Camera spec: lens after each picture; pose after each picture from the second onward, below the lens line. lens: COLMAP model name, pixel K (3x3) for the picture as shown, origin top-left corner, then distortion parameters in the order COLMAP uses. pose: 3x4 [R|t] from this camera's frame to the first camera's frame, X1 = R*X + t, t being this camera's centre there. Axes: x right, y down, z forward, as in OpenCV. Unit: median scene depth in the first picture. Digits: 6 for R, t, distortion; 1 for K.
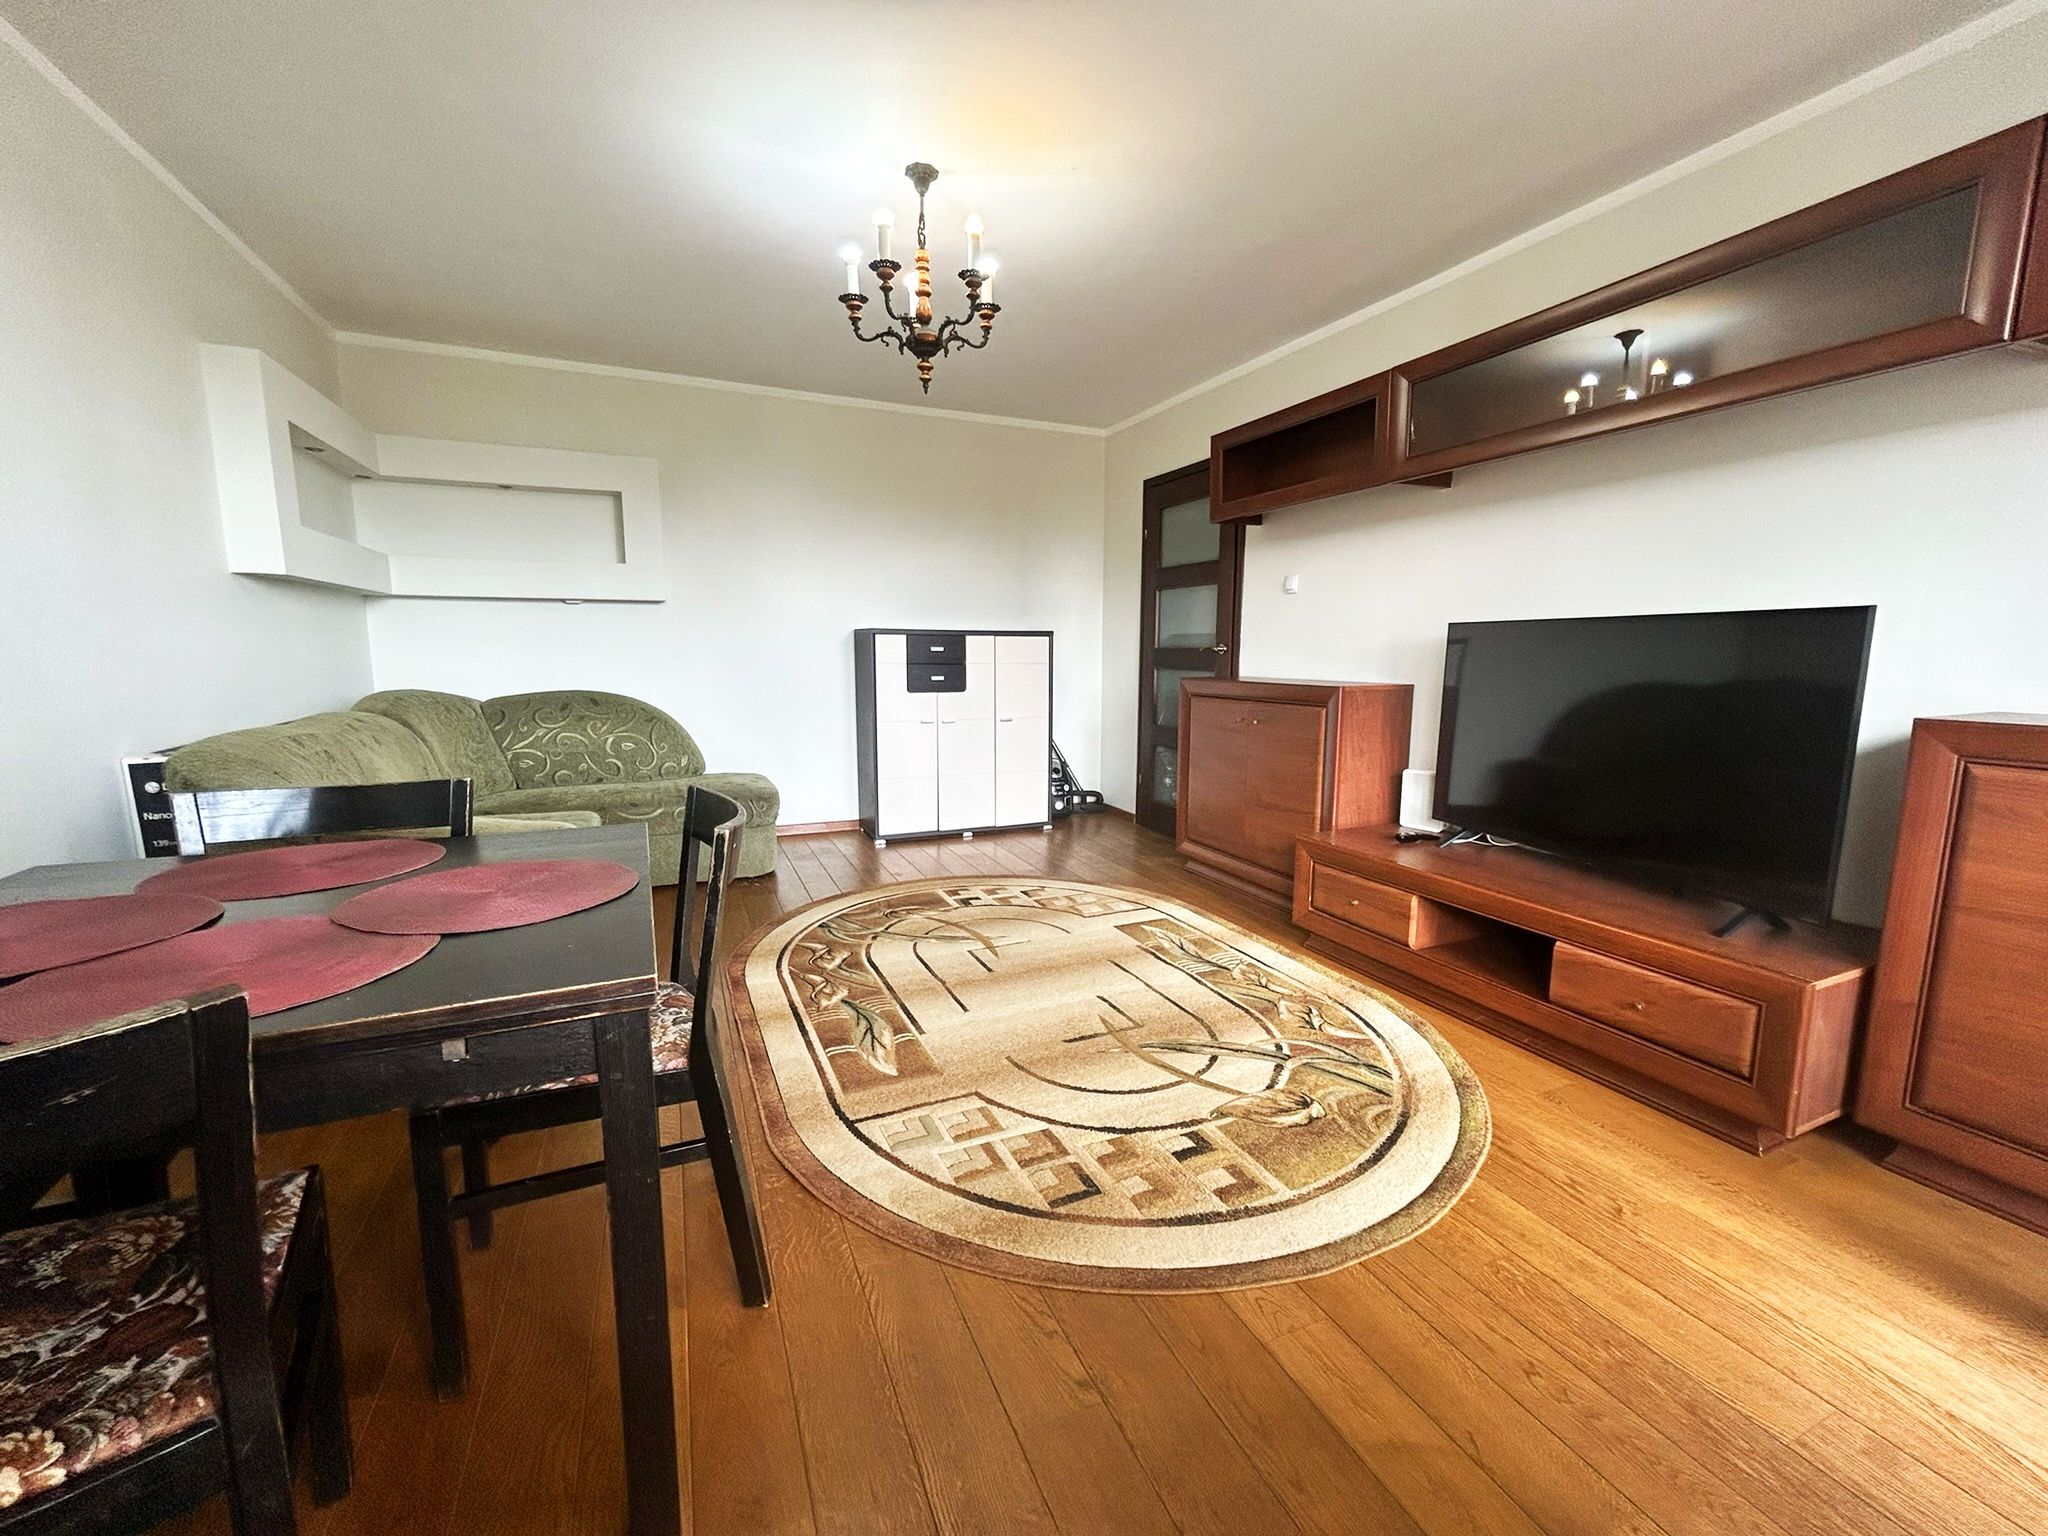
lens RADIAL K [[830.0, 0, 1028.3], [0, 830.0, 766.1], [0, 0, 1]] dist [-0.002318, 0.001446]
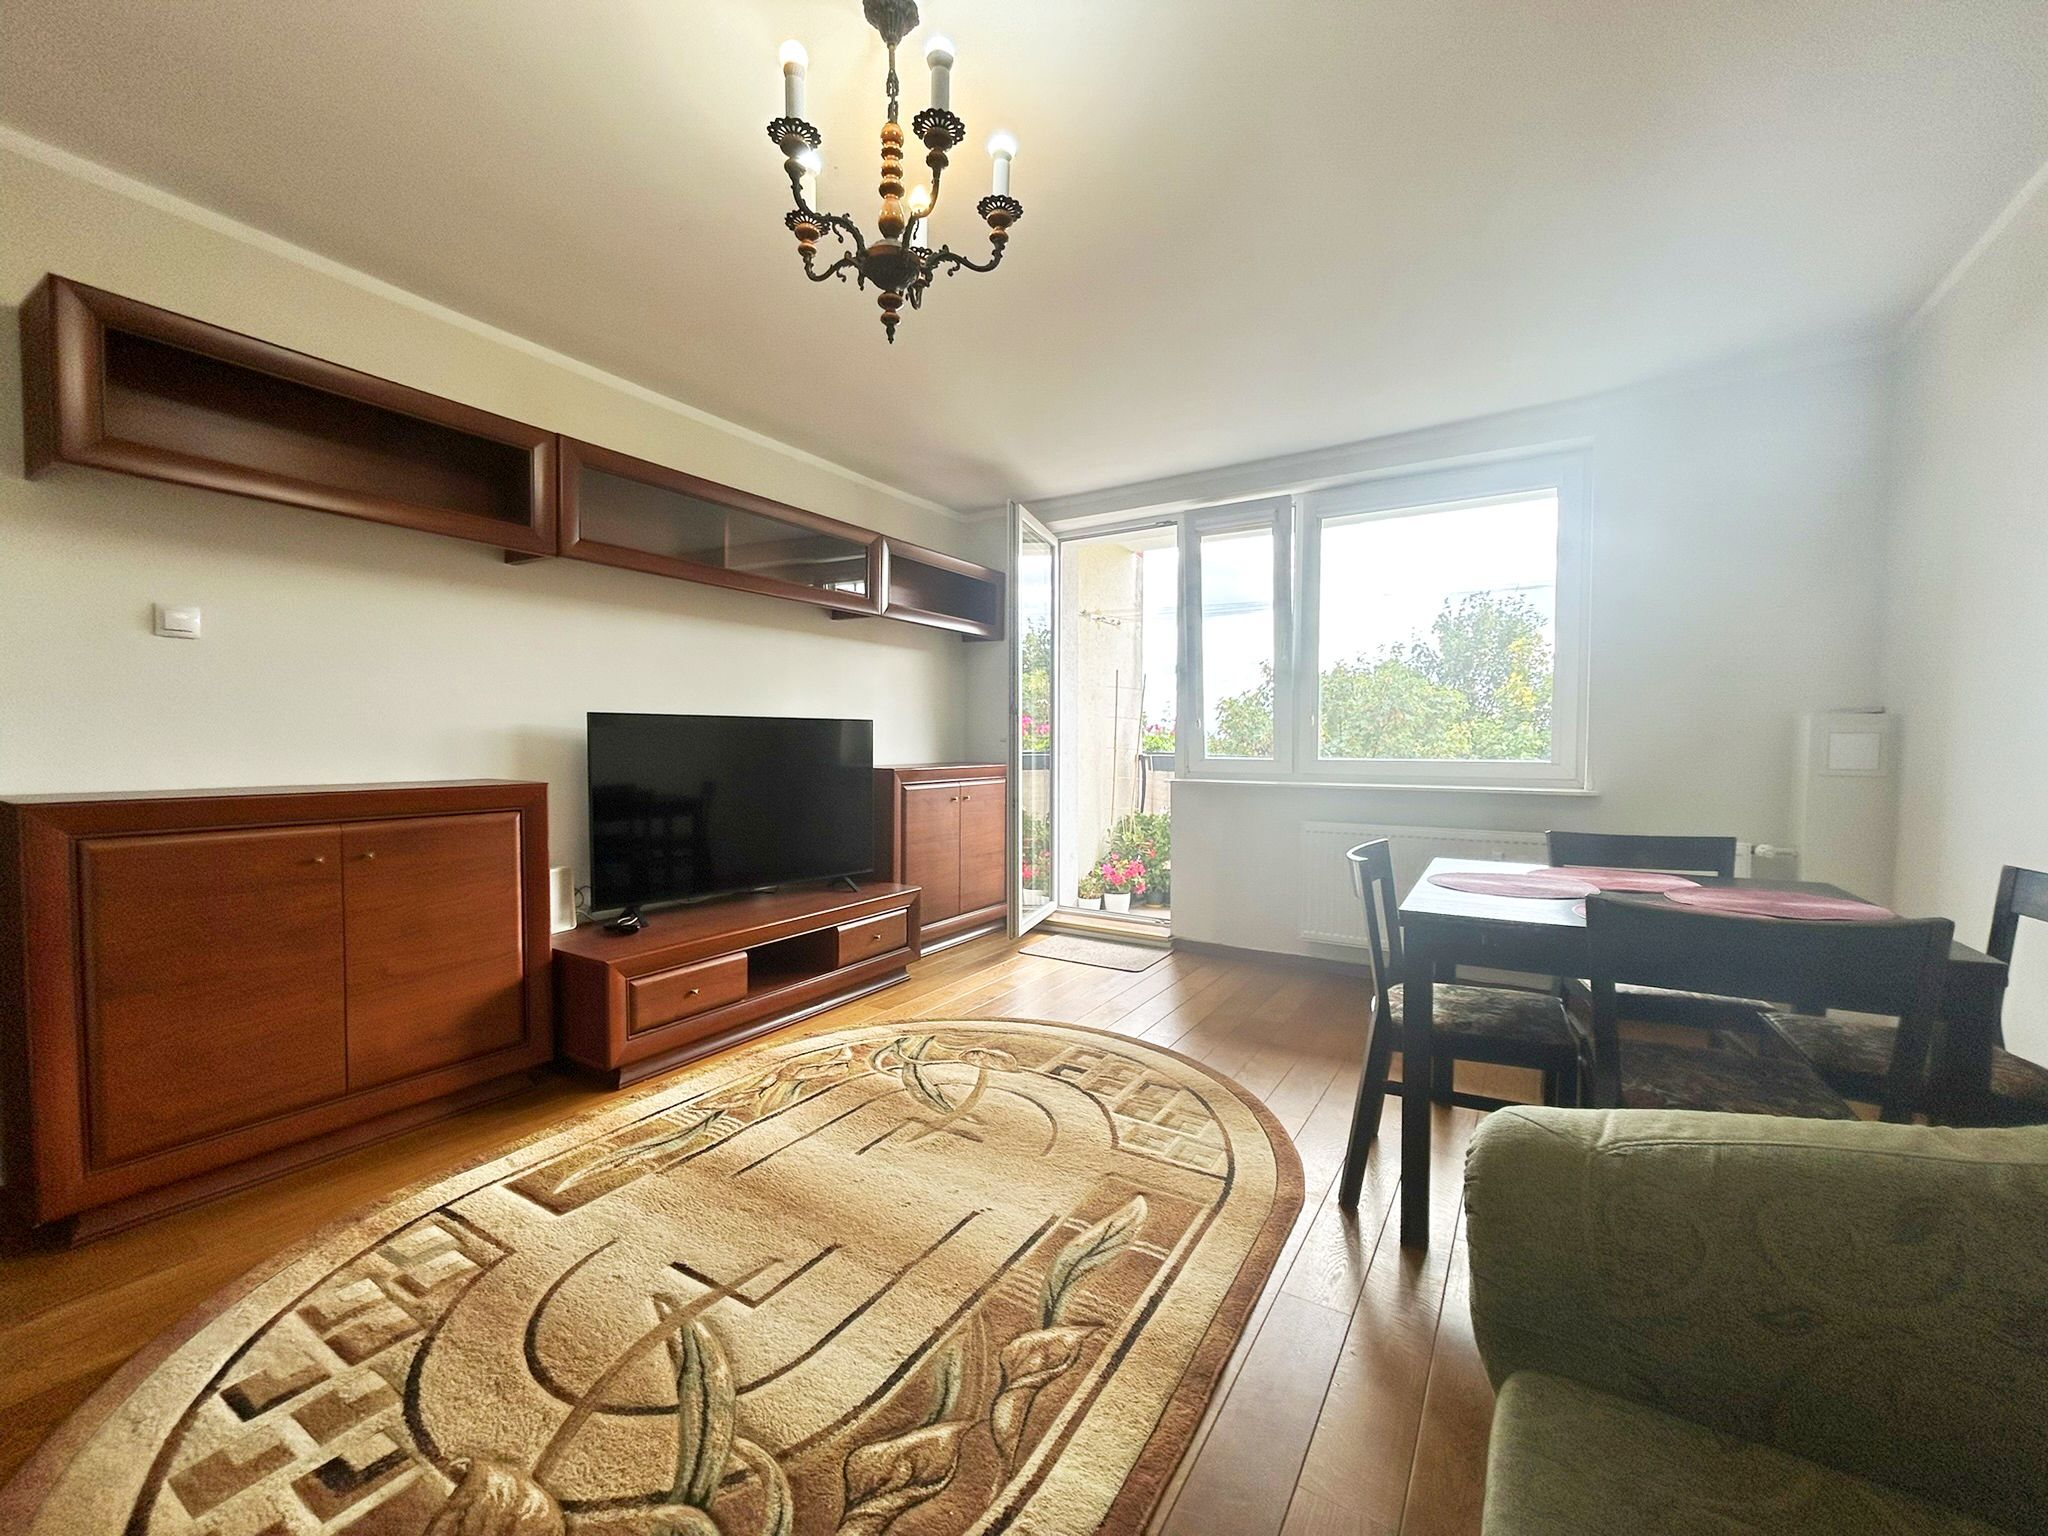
lens RADIAL K [[830.0, 0, 1030.2], [0, 830.0, 767.4], [0, 0, 1]] dist [-0.002318, 0.001446]
pose [[-0.566620, -0.032406, 0.823342, -0.681858], [0.108800, 0.987535, 0.113745, -0.179882], [-0.816765, 0.154029, -0.556031, 1.254982]]
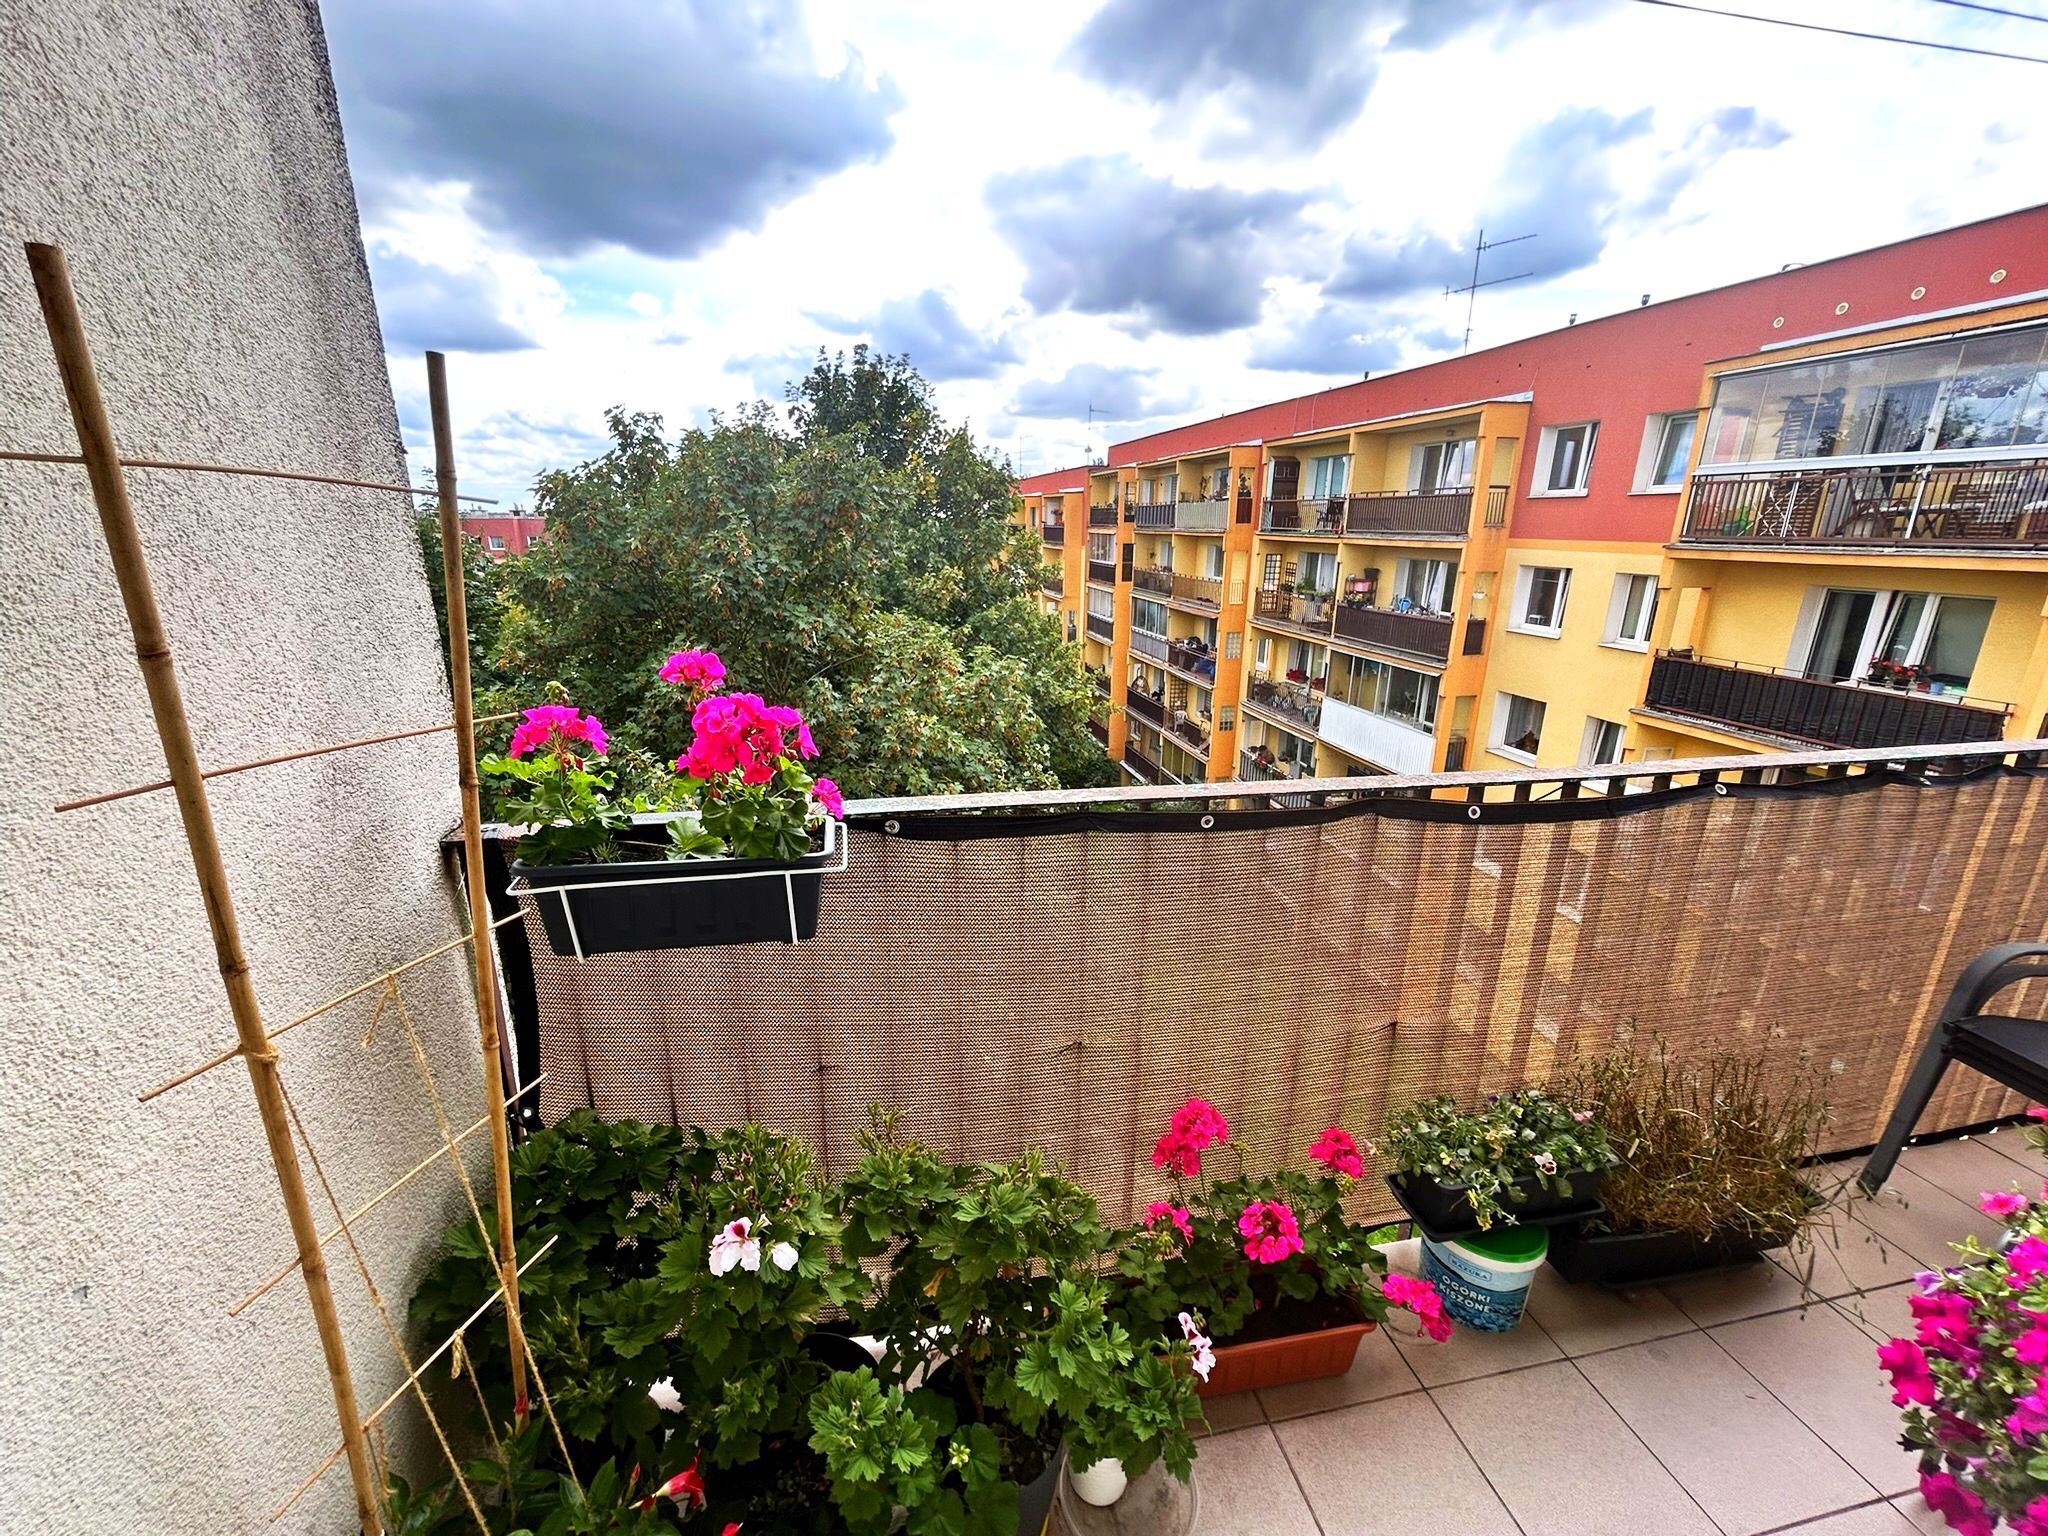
lens RADIAL K [[830.0, 0, 1022.8], [0, 830.0, 774.8], [0, 0, 1]] dist [-0.002318, 0.001446]
pose [[-0.980965, -0.071554, 0.180520, 0.713185], [0.011227, 0.907179, 0.420596, -0.128626], [-0.193859, 0.414616, -0.889107, 0.003556]]
